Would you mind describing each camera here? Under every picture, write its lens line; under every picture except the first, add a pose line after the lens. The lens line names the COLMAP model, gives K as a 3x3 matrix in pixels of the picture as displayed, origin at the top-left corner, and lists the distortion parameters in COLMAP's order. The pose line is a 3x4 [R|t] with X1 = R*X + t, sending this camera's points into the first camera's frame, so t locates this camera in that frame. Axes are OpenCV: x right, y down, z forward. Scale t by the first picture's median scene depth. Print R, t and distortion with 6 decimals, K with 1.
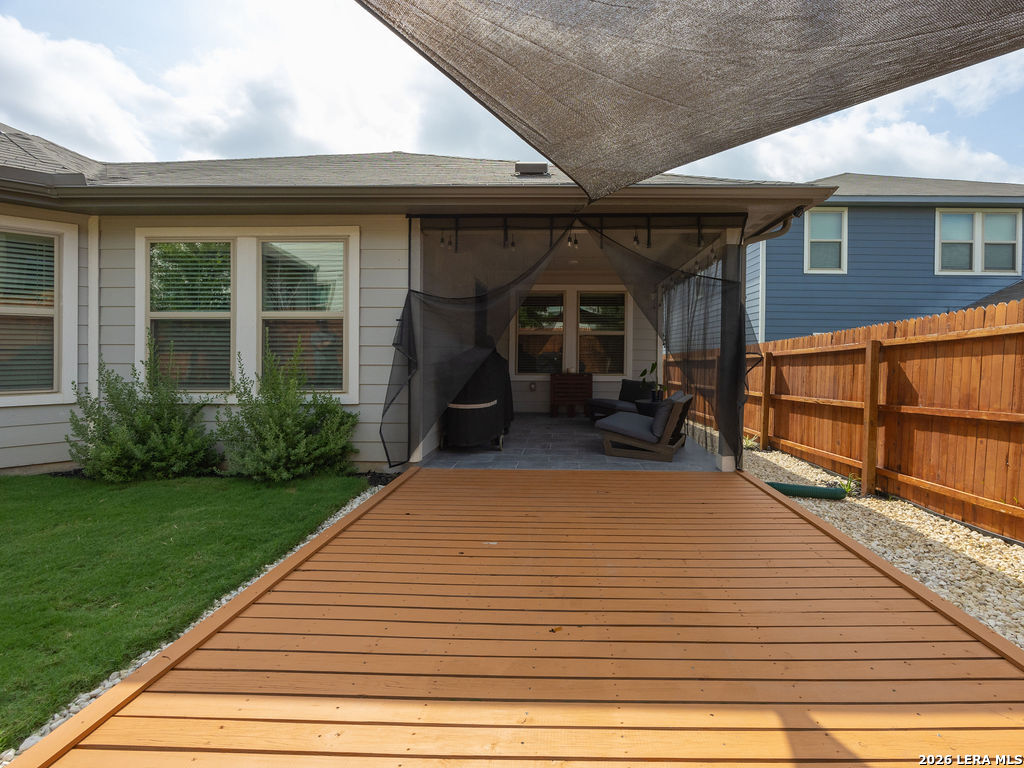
lens RADIAL K [[447.8, 0, 555.9], [0, 447.8, 357.6], [0, 0, 1]] dist [0.000992, 0.000774]
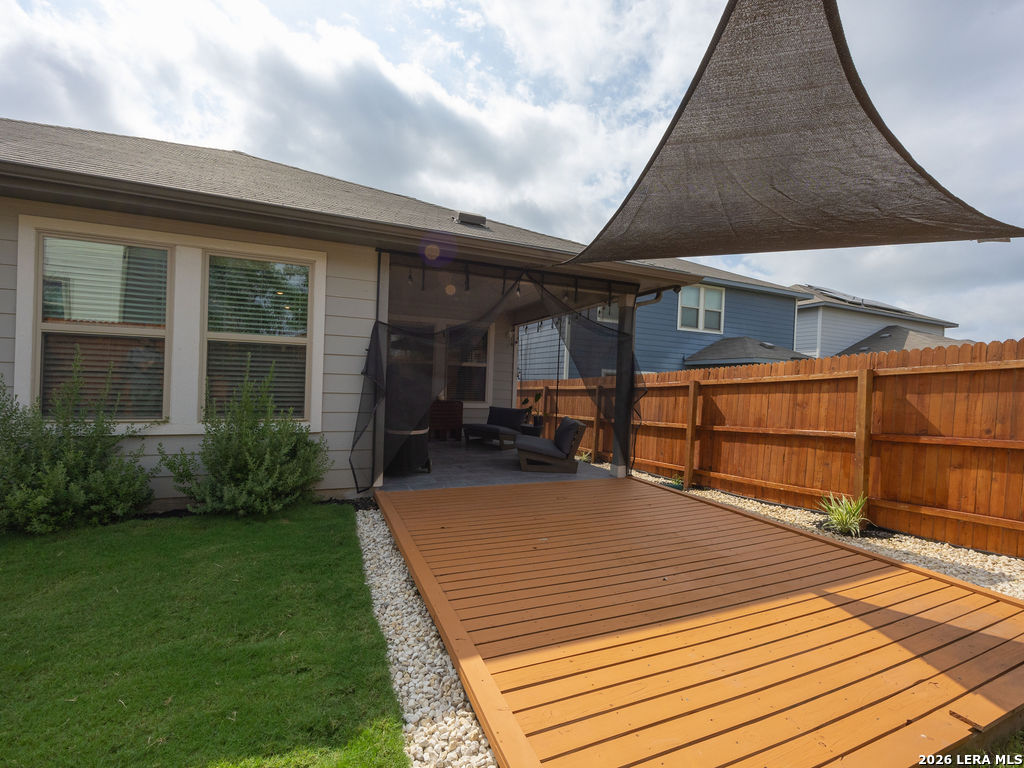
lens RADIAL K [[438.3, 0, 502.4], [0, 438.3, 387.0], [0, 0, 1]] dist [0.001436, 0.000525]
pose [[0.918095, 0.020437, 0.395833, -0.461055], [-0.024206, 0.999697, 0.004529, -0.010331], [-0.395621, -0.013740, 0.918311, -0.049631]]
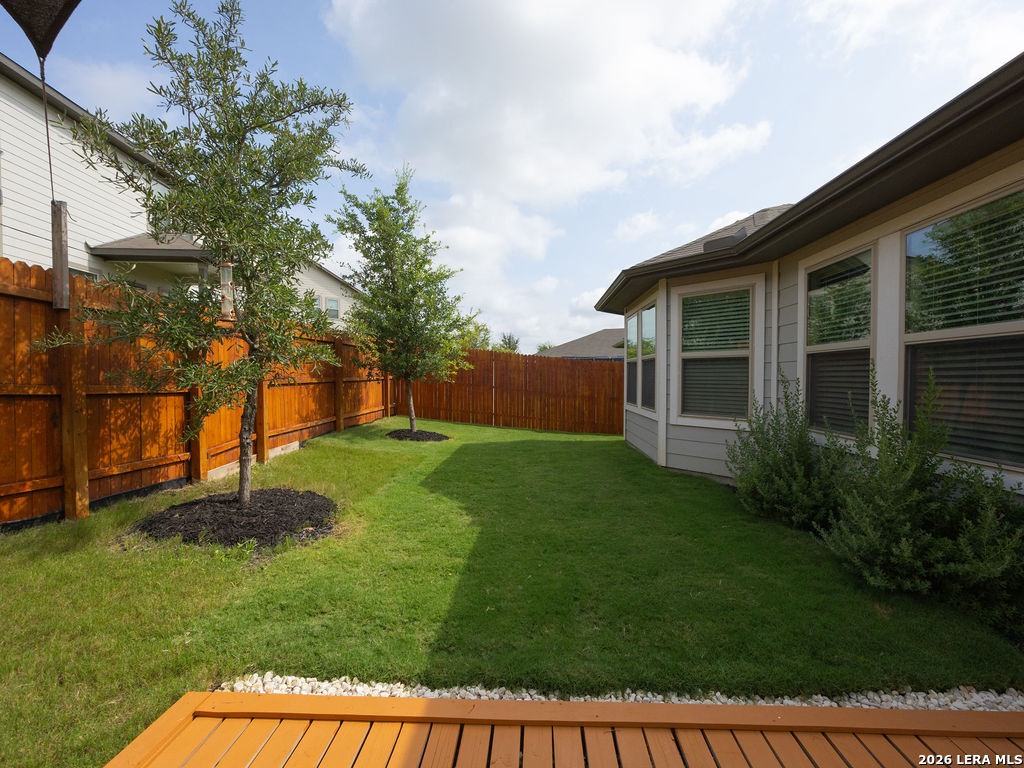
lens RADIAL K [[438.3, 0, 518.3], [0, 438.3, 387.9], [0, 0, 1]] dist [0.001436, 0.000525]
pose [[-0.011981, 0.021836, -0.999690, 0.038822], [-0.007551, 0.999731, 0.021927, -0.029181], [0.999900, 0.007812, -0.011813, 0.405549]]
